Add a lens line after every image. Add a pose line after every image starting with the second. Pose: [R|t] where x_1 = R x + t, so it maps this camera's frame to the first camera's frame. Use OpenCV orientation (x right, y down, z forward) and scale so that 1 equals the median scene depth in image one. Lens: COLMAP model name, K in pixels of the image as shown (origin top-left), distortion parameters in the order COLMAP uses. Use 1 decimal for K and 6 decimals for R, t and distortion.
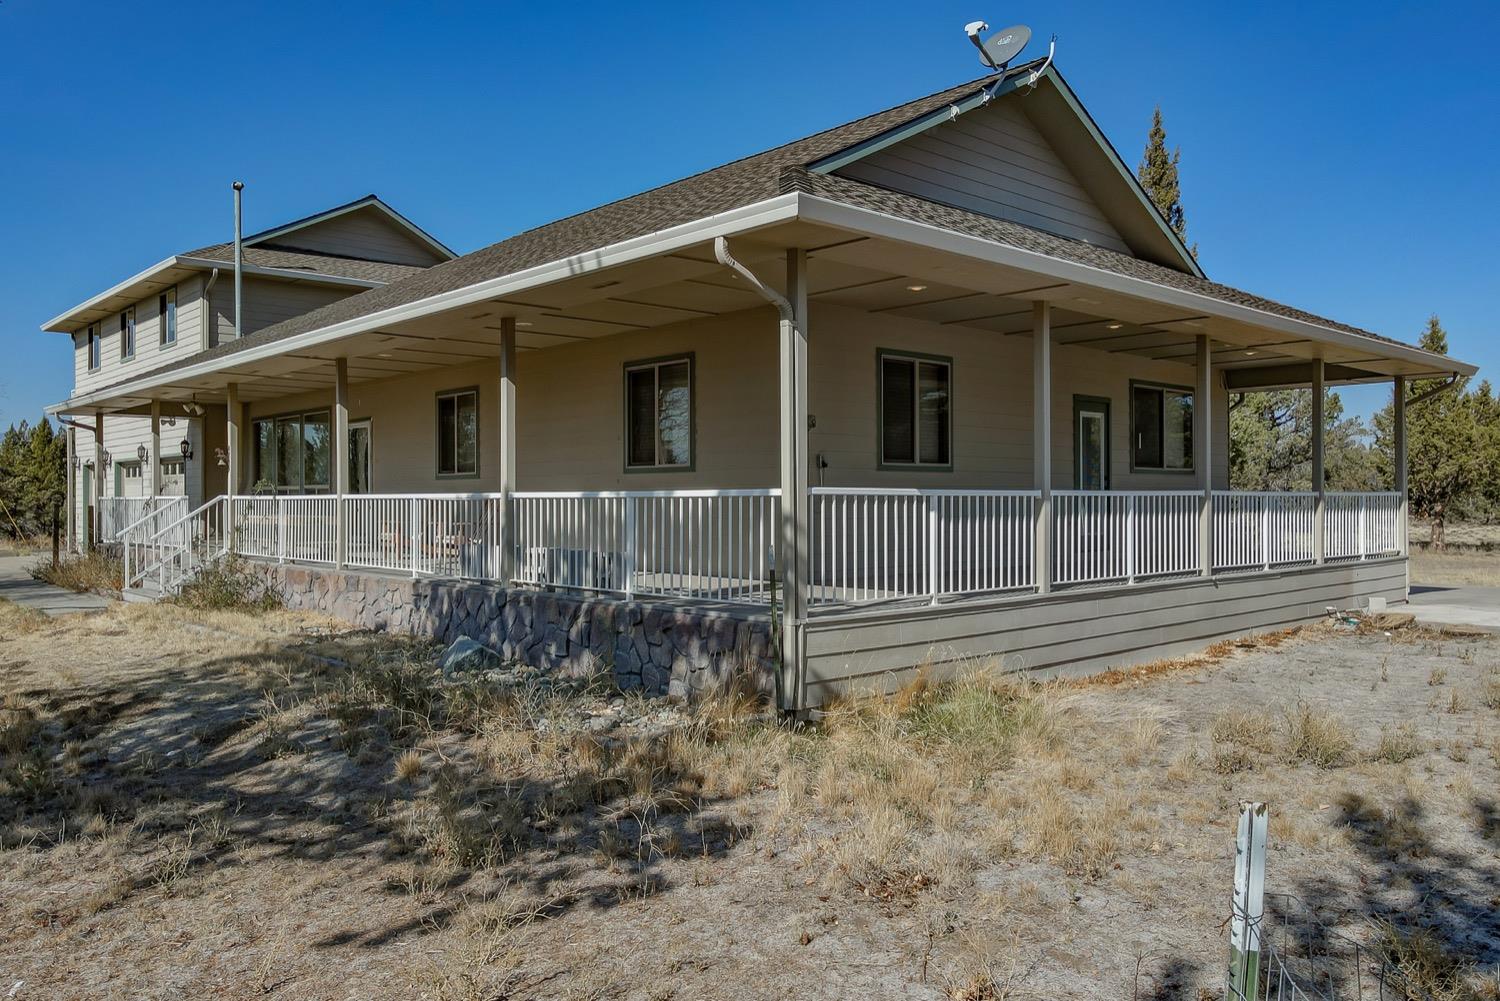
lens RADIAL K [[1116.4, 0, 758.3], [0, 1116.4, 497.2], [0, 0, 1]] dist [0.013248, 0.004931]
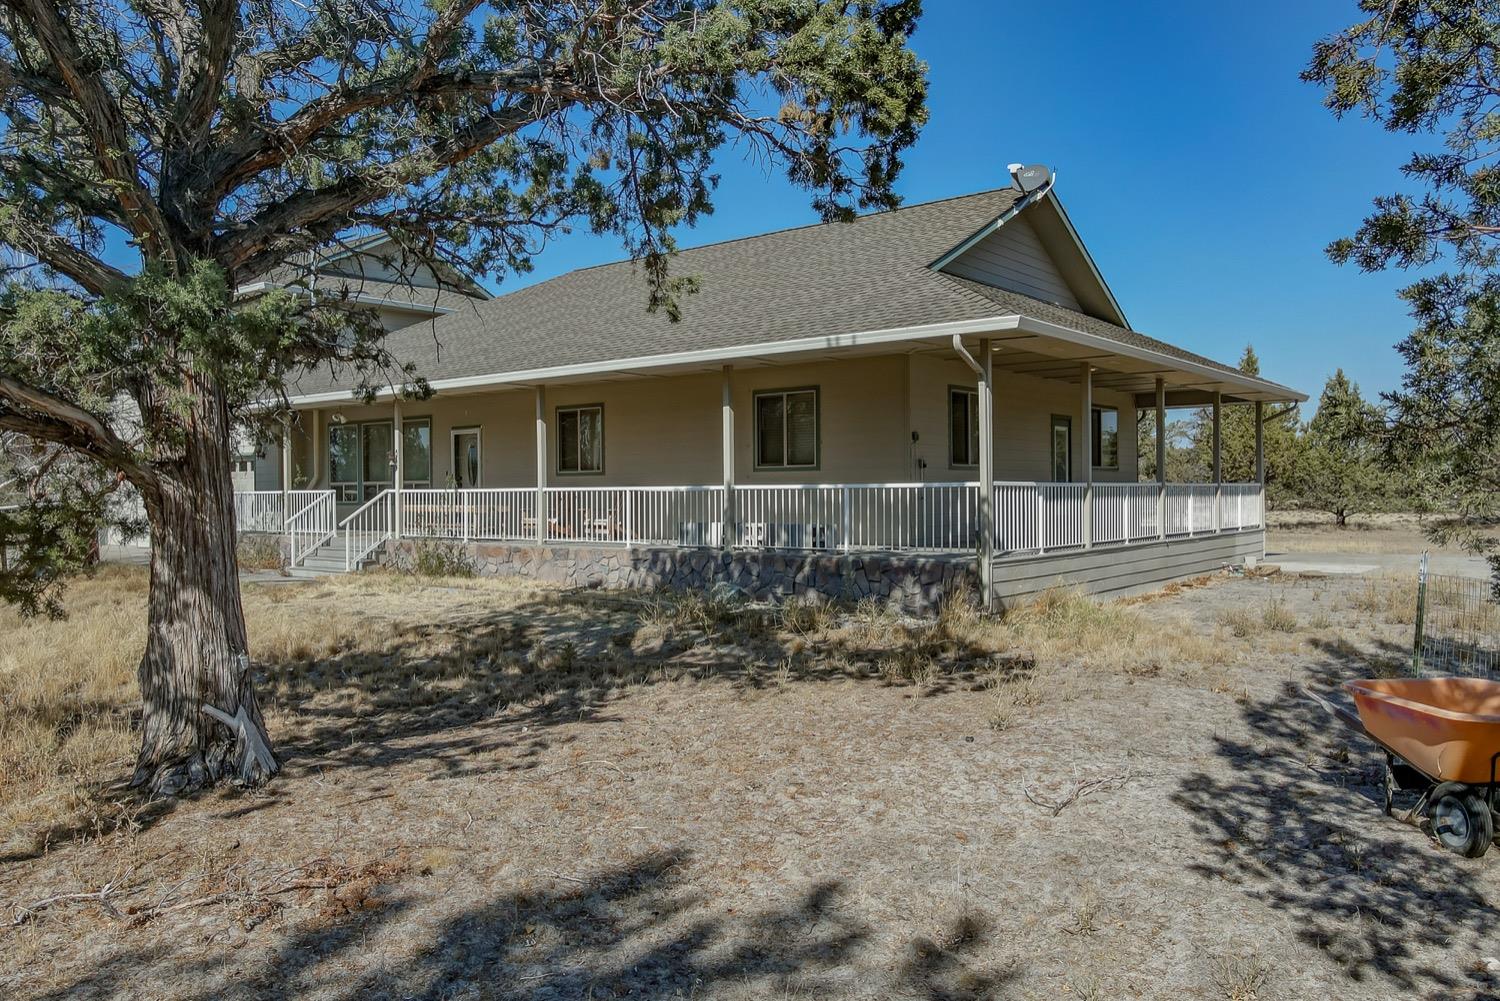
lens RADIAL K [[1116.4, 0, 740.8], [0, 1116.4, 499.7], [0, 0, 1]] dist [0.013248, 0.004931]
pose [[0.988108, -0.005937, 0.153647, -0.426127], [0.004703, 0.999954, 0.008390, 0.001995], [-0.153689, -0.007568, 0.988090, -0.433251]]
